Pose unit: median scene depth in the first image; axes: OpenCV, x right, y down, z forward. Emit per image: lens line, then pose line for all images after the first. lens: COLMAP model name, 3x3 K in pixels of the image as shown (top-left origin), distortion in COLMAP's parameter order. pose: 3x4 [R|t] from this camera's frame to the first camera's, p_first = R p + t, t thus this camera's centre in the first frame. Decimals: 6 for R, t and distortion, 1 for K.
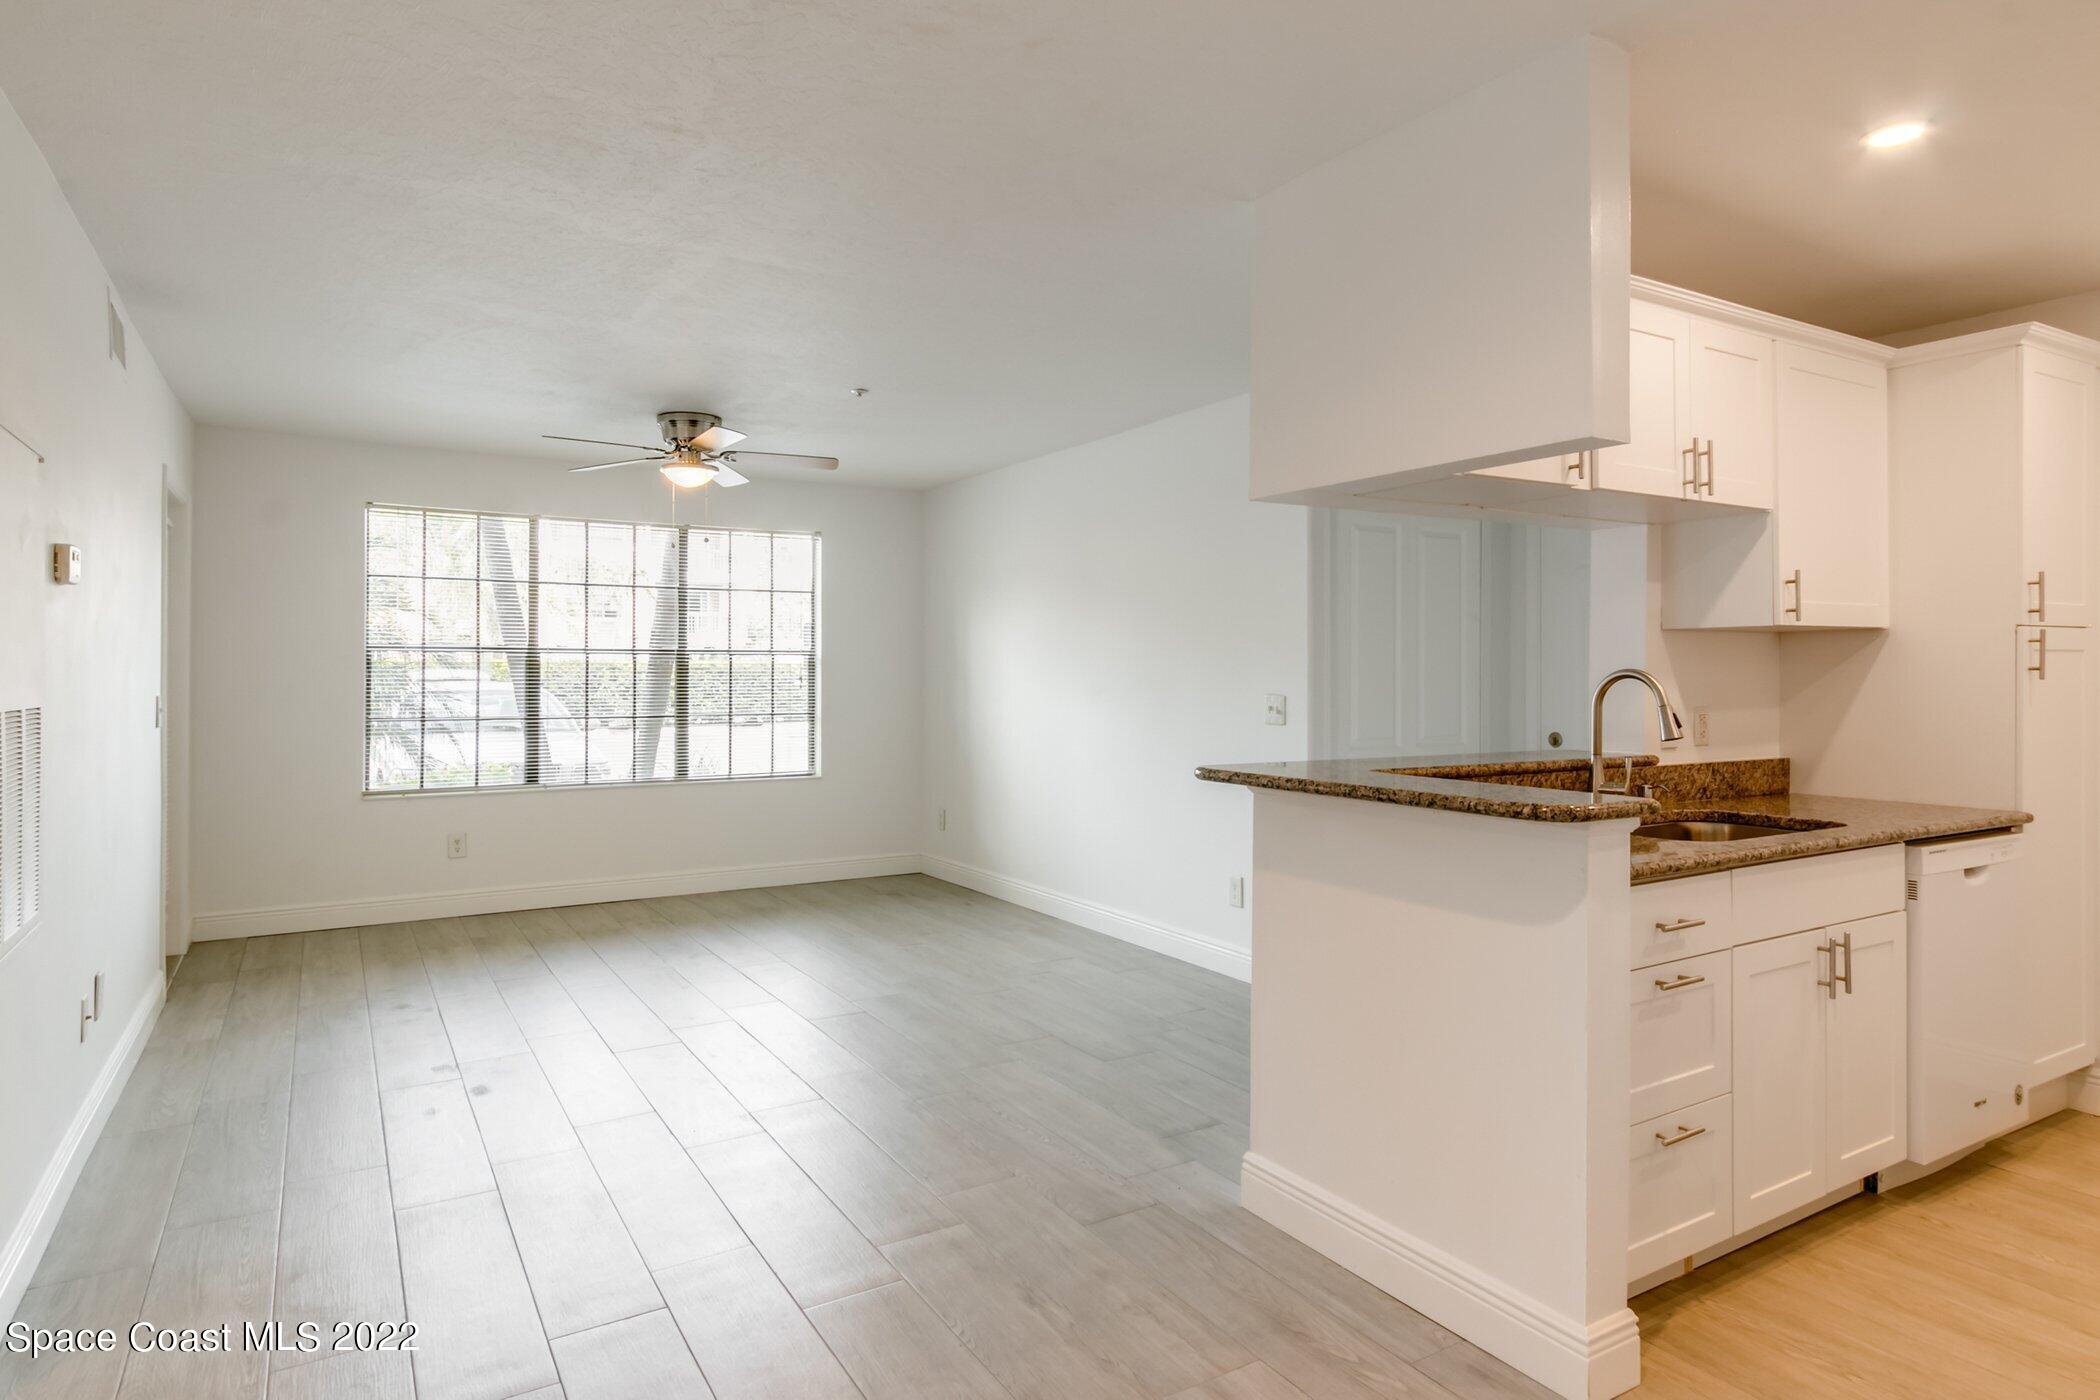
lens RADIAL K [[1164.6, 0, 1037.5], [0, 1164.6, 687.0], [0, 0, 1]] dist [0.005210, -0.000846]
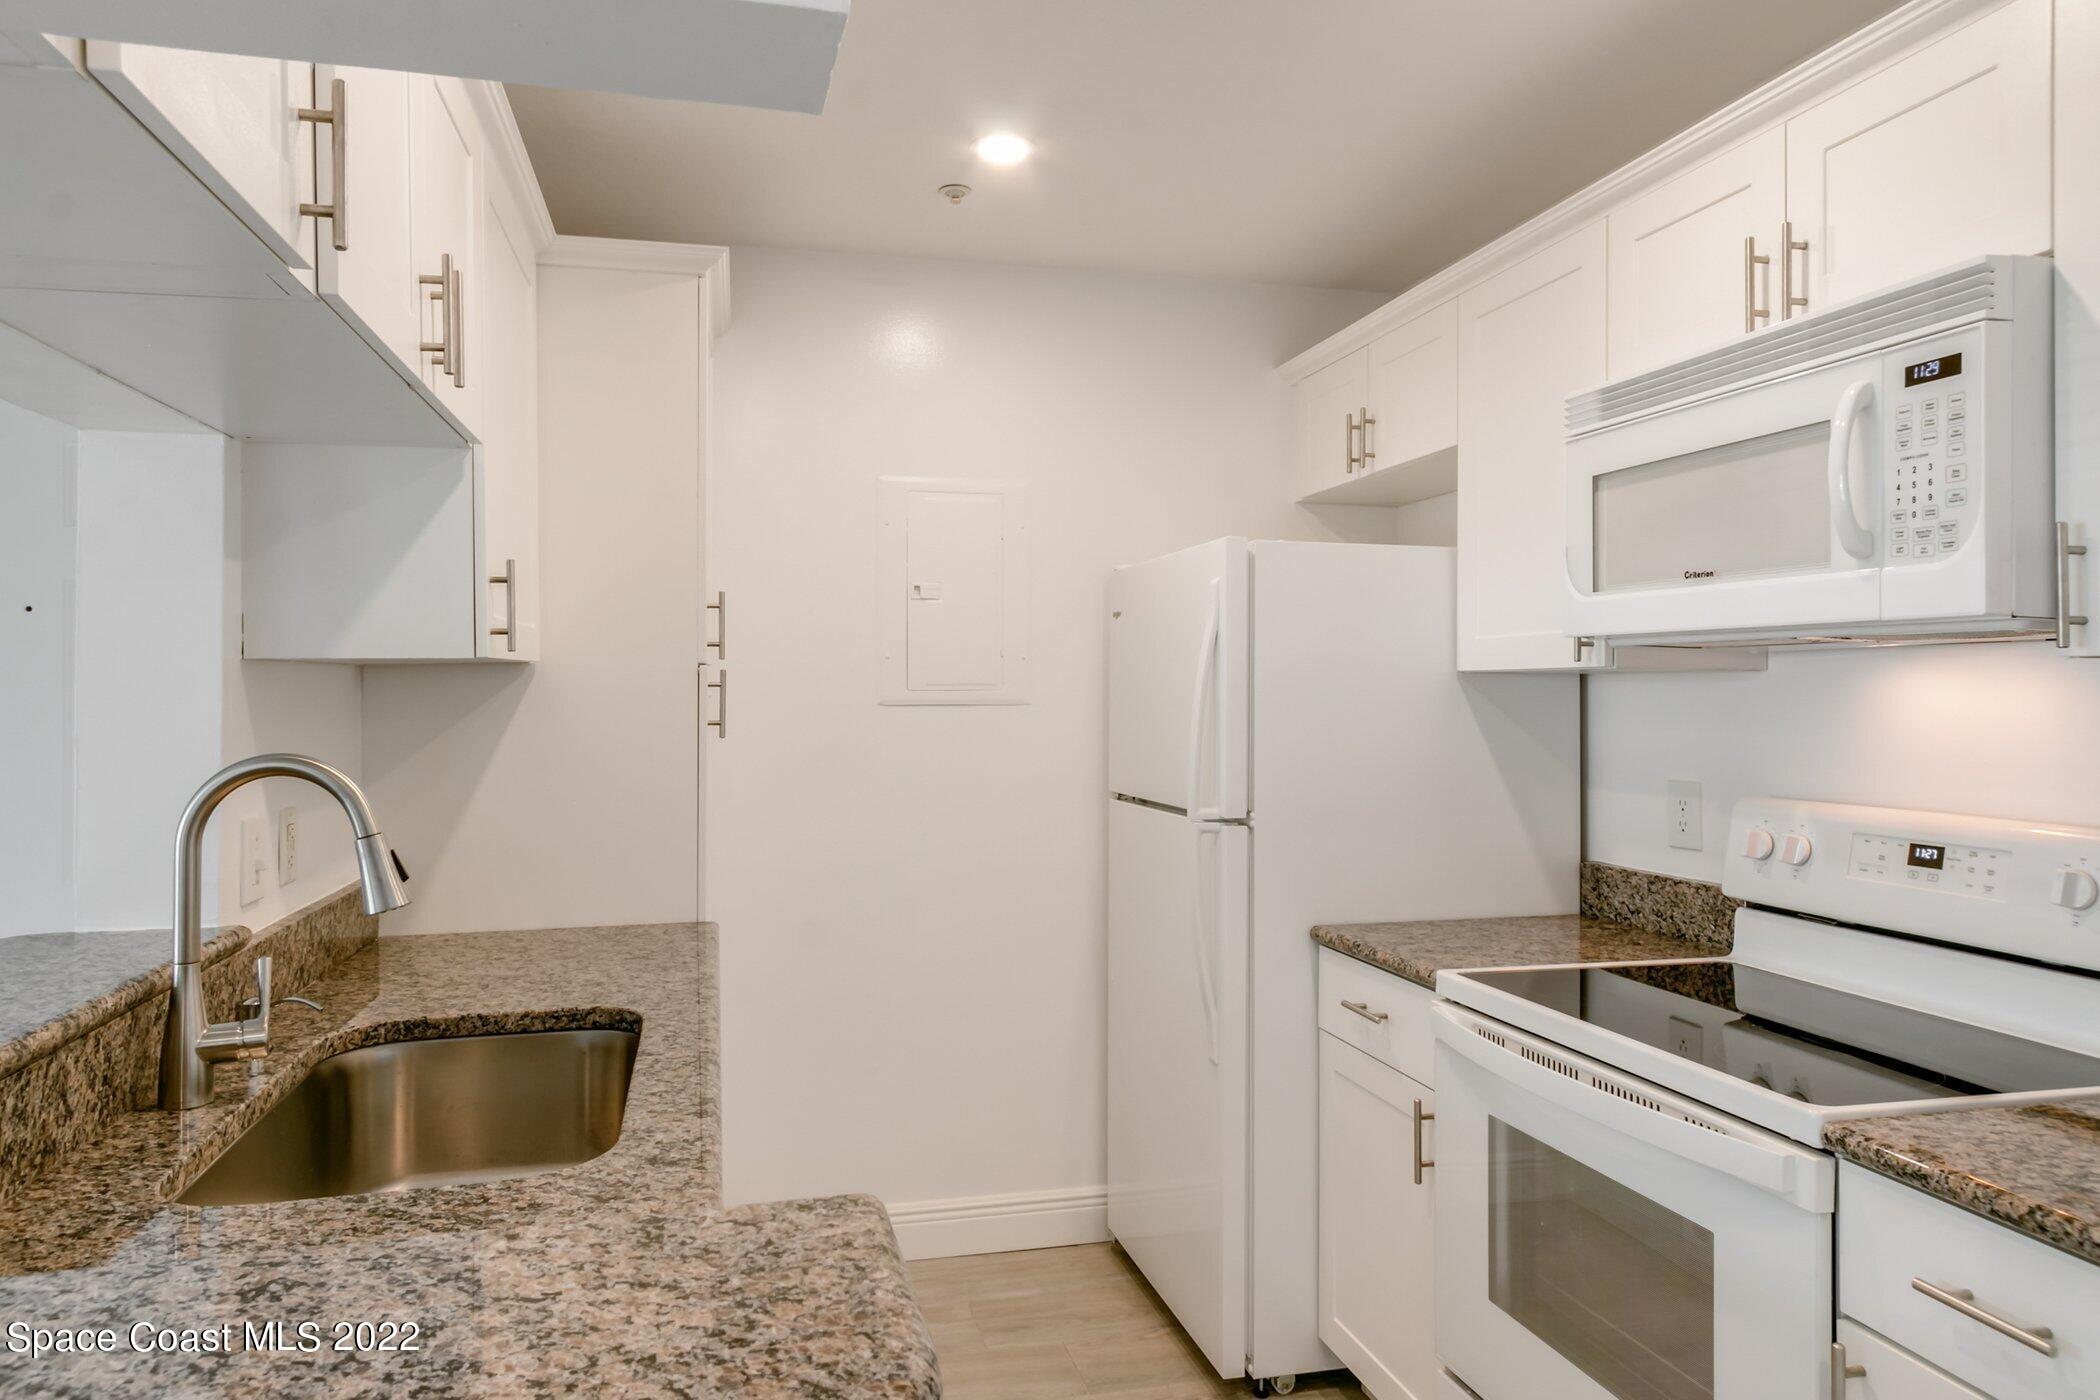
lens RADIAL K [[1339.1, 0, 1030.3], [0, 1339.1, 681.5], [0, 0, 1]] dist [0.013843, -0.000688]
pose [[0.308238, 0.001719, 0.951308, 0.113567], [0.016992, 0.999829, -0.007312, -0.032432], [-0.951157, 0.018419, 0.308156, 0.553887]]
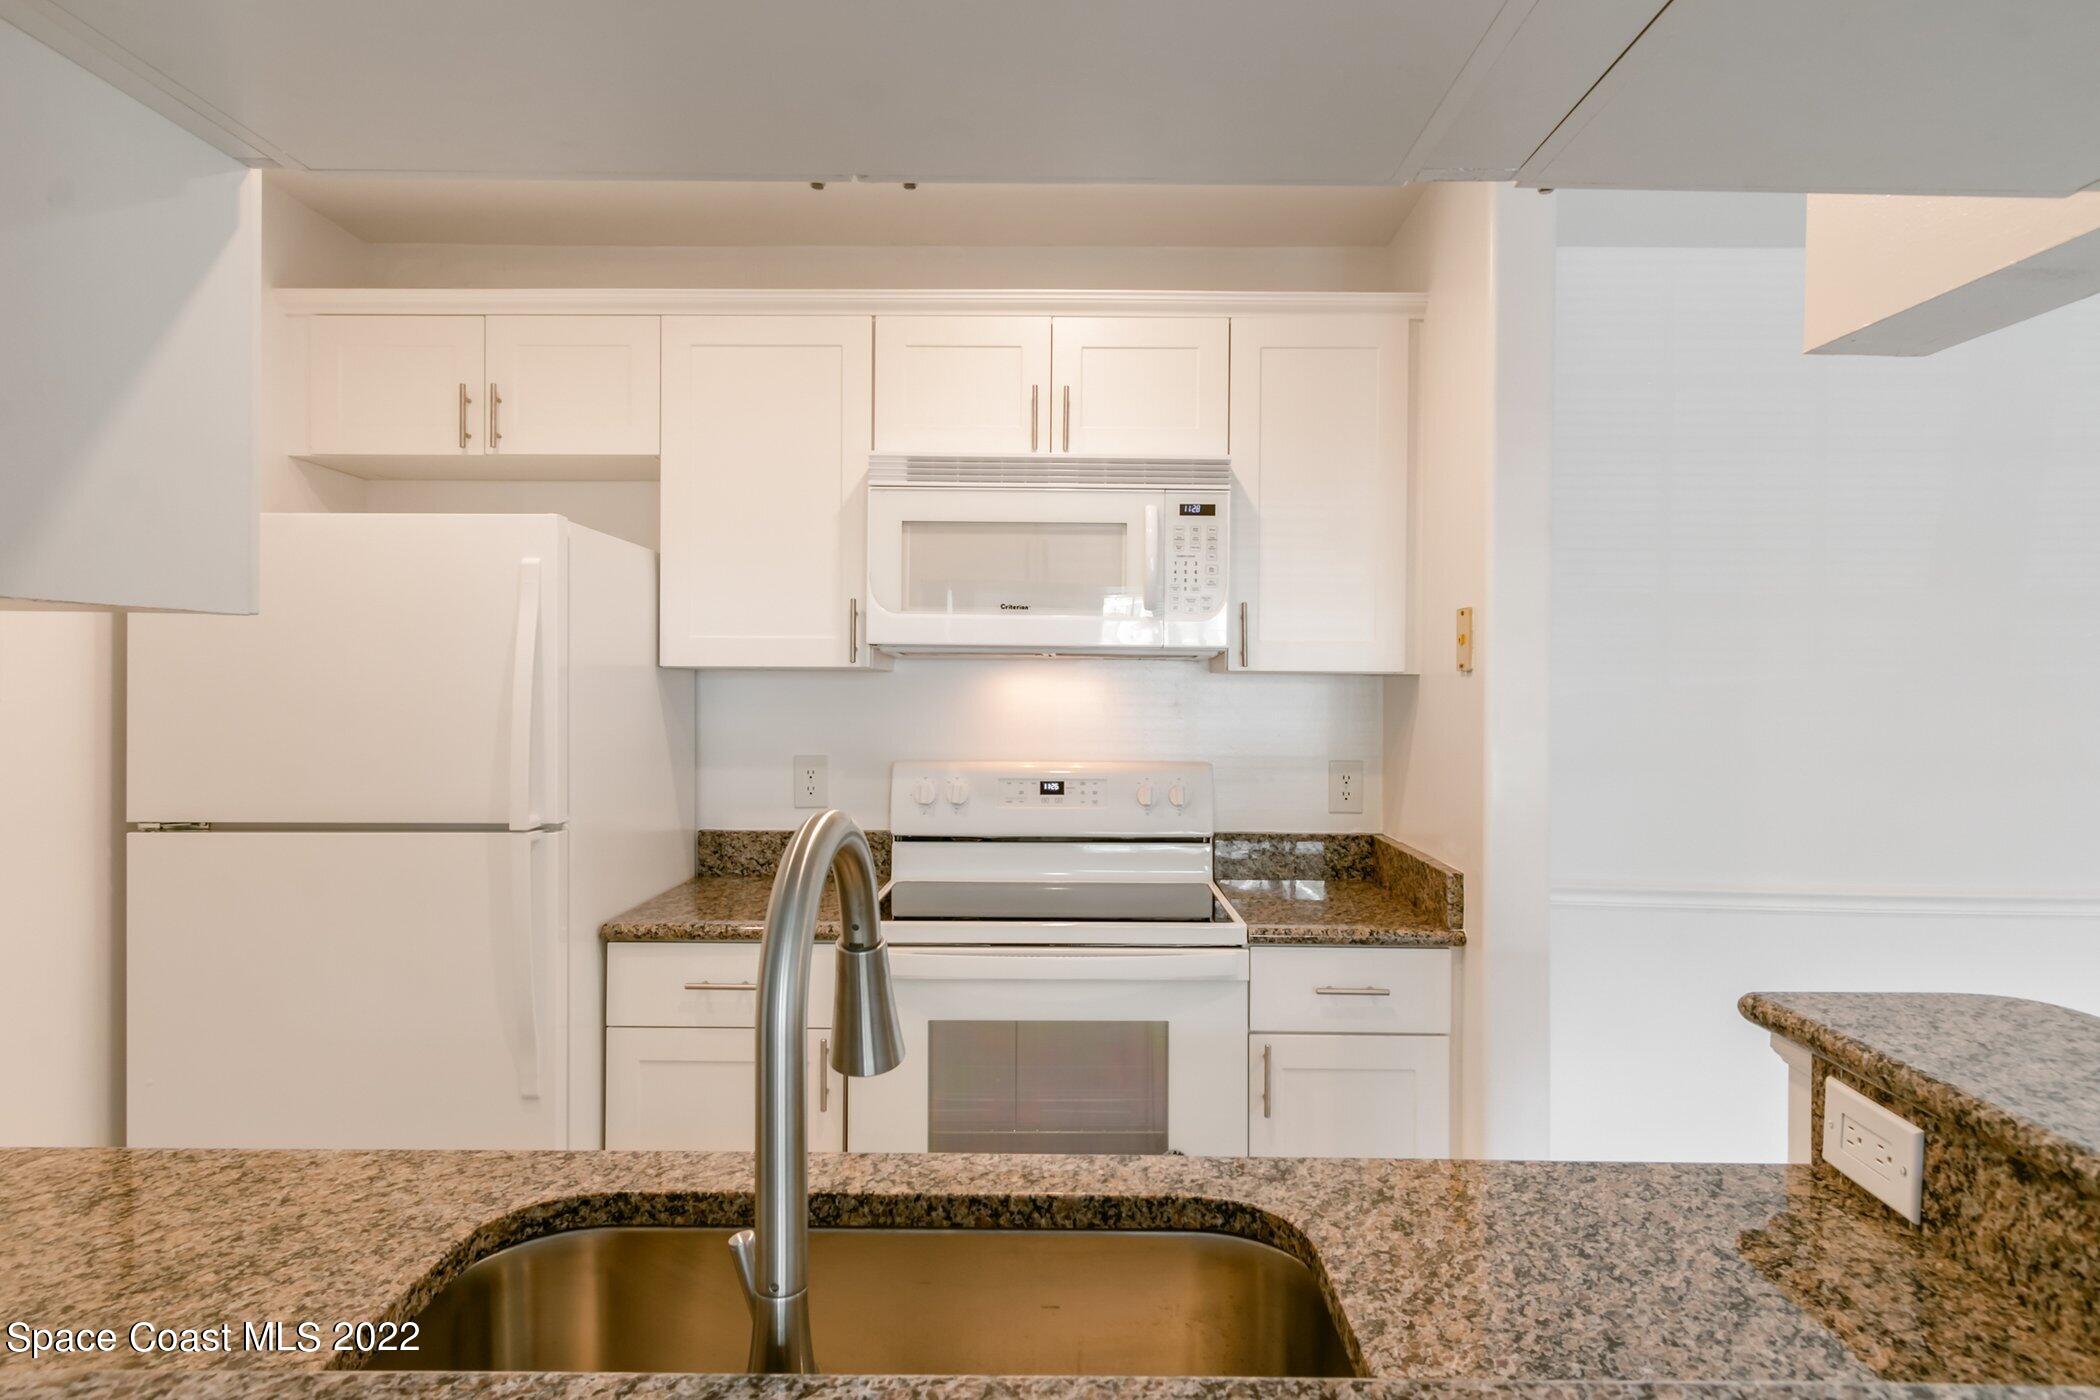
lens RADIAL K [[1227.5, 0, 1059.3], [0, 1227.5, 694.3], [0, 0, 1]] dist [0.003462, 0.001014]
pose [[-0.848323, -0.014641, 0.529277, 0.335340], [-0.003659, 0.999756, 0.021790, -0.040505], [-0.529467, 0.016548, -0.848169, 1.131859]]
